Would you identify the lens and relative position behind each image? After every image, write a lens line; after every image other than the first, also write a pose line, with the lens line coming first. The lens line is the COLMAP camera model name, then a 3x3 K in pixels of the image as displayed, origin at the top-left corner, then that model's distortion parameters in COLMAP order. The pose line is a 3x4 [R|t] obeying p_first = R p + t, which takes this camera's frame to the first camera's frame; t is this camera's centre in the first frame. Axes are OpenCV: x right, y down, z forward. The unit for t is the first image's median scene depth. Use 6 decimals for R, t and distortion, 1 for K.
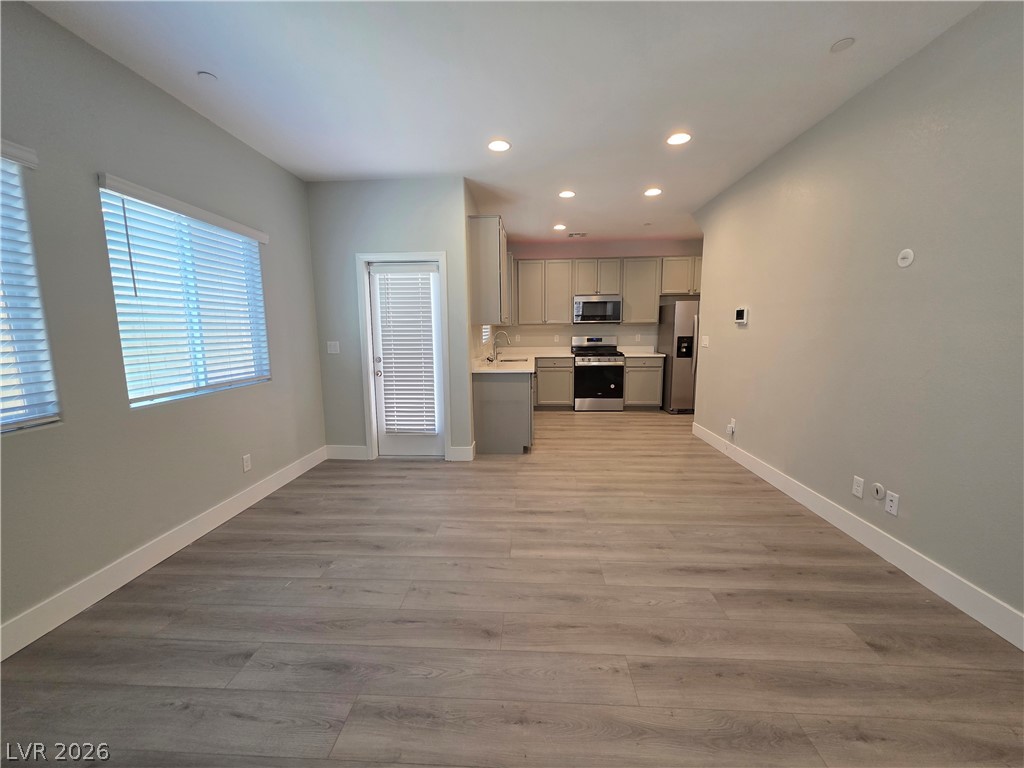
lens RADIAL K [[410.4, 0, 510.0], [0, 410.4, 383.5], [0, 0, 1]] dist [0.001874, 0.000213]
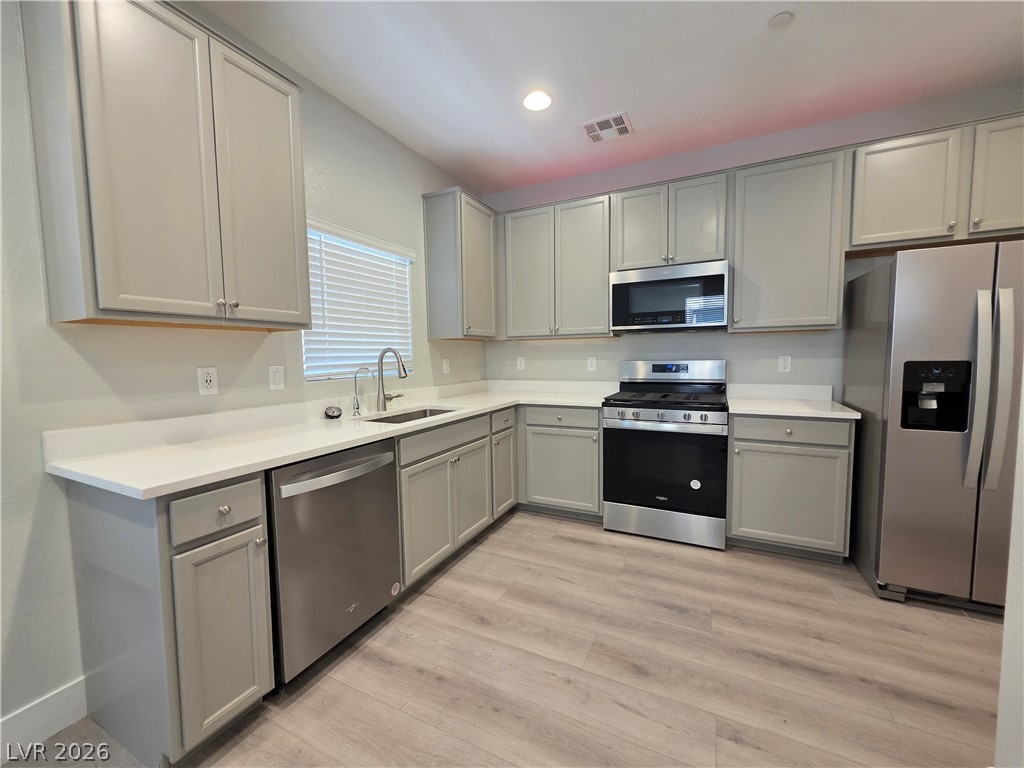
lens RADIAL K [[408.9, 0, 509.2], [0, 408.9, 383.1], [0, 0, 1]] dist [0.001457, -0.000150]
pose [[0.918251, 0.024553, -0.395237, 0.399112], [-0.047762, 0.997657, -0.048989, -0.106969], [0.393108, 0.063862, 0.917272, 0.931947]]
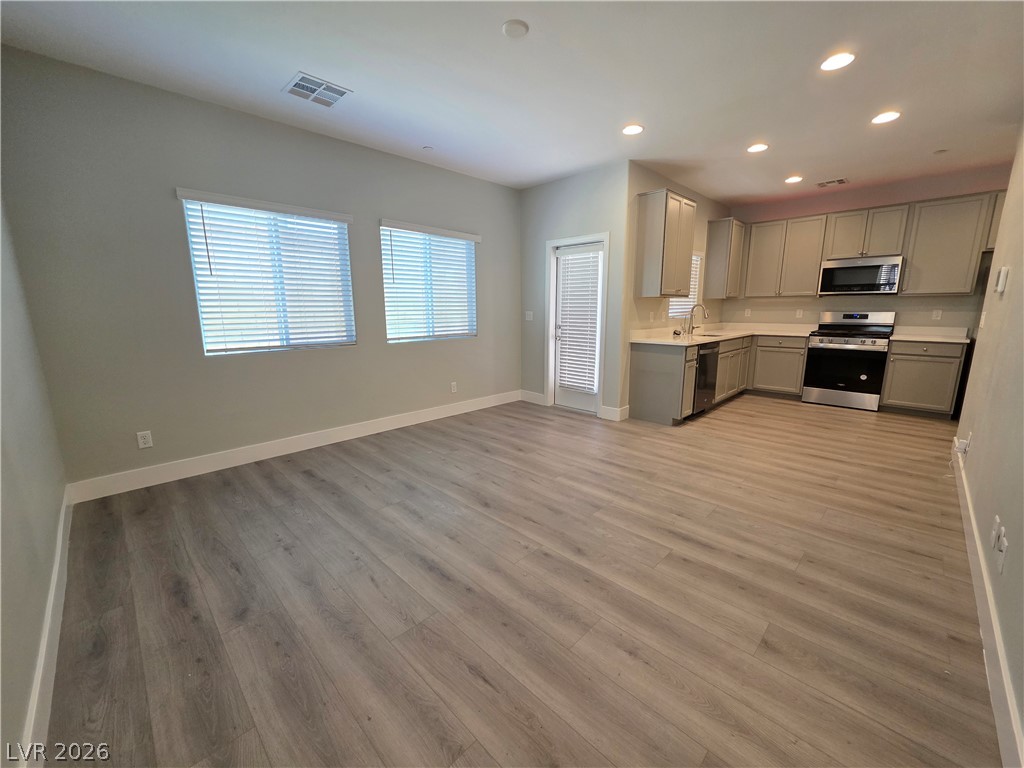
lens RADIAL K [[410.4, 0, 510.0], [0, 410.4, 383.5], [0, 0, 1]] dist [0.001874, 0.000213]
pose [[0.747190, 0.129160, -0.651940, 0.432985], [-0.090165, 0.991565, 0.093107, 0.010654], [0.658466, -0.010787, 0.752533, -0.030175]]
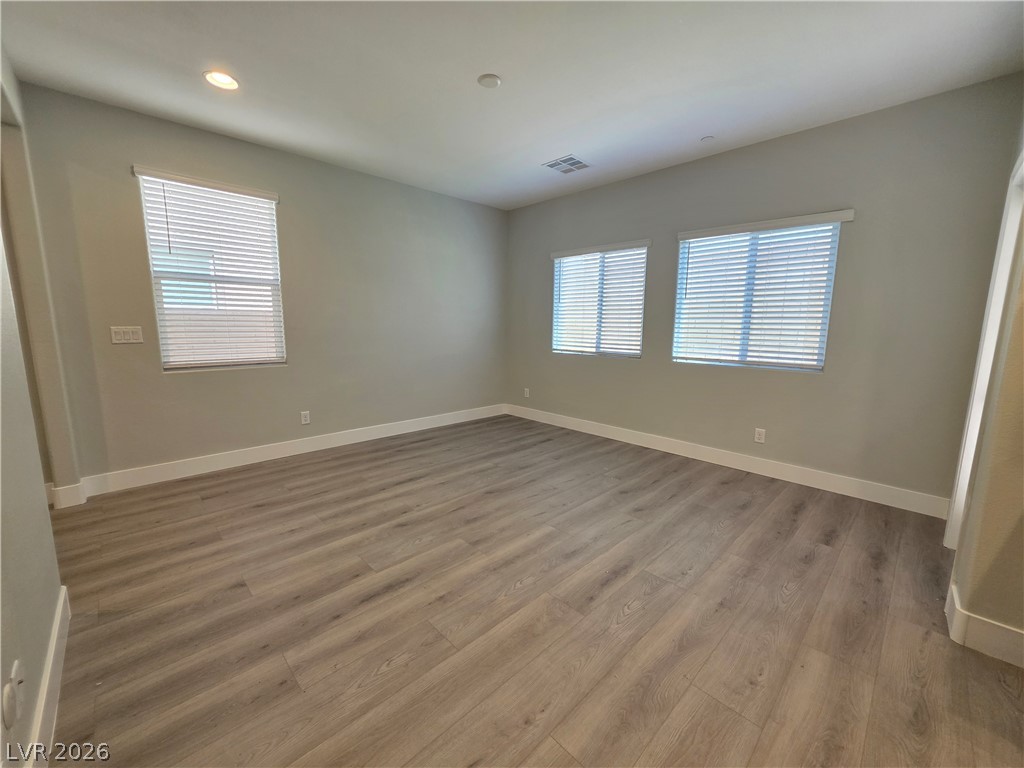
lens RADIAL K [[410.4, 0, 510.0], [0, 410.4, 383.5], [0, 0, 1]] dist [0.001874, 0.000213]
pose [[-0.678492, 0.109616, -0.726384, 0.508334], [-0.099845, 0.965868, 0.239018, -0.118585], [0.727791, 0.234698, -0.644389, 0.959698]]
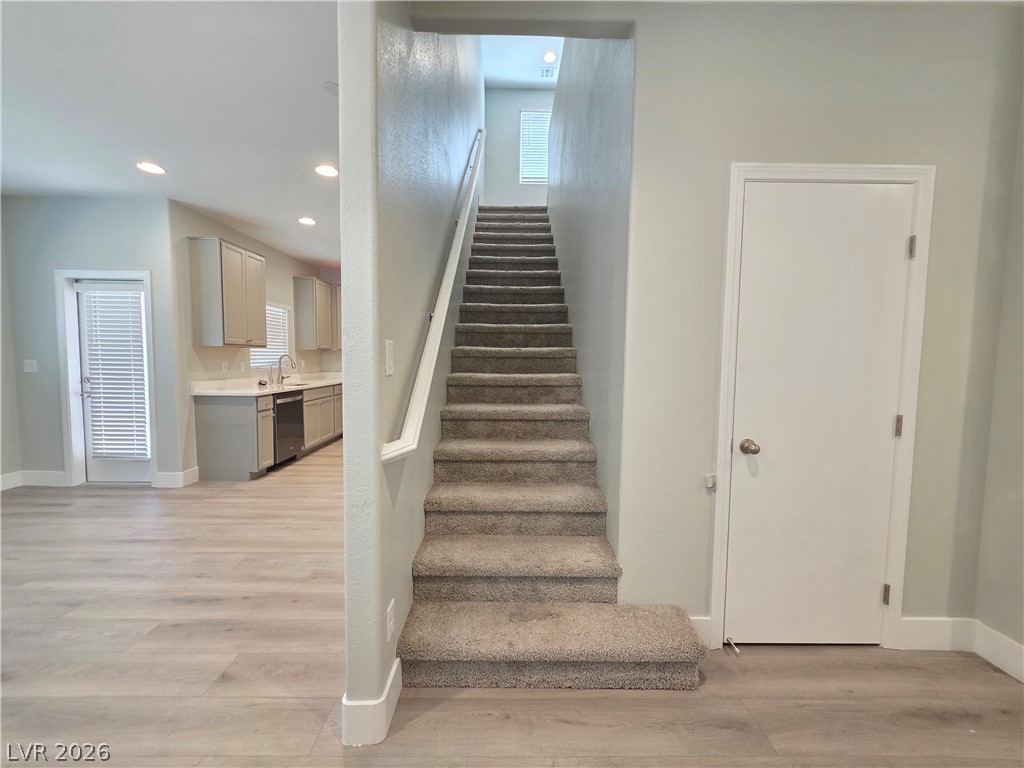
lens RADIAL K [[412.2, 0, 510.3], [0, 412.2, 384.1], [0, 0, 1]] dist [0.001375, -0.000021]
pose [[0.997617, 0.017952, 0.066612, 0.652484], [-0.013292, 0.997476, -0.069749, 0.006192], [-0.067696, 0.068697, 0.995338, -0.023391]]
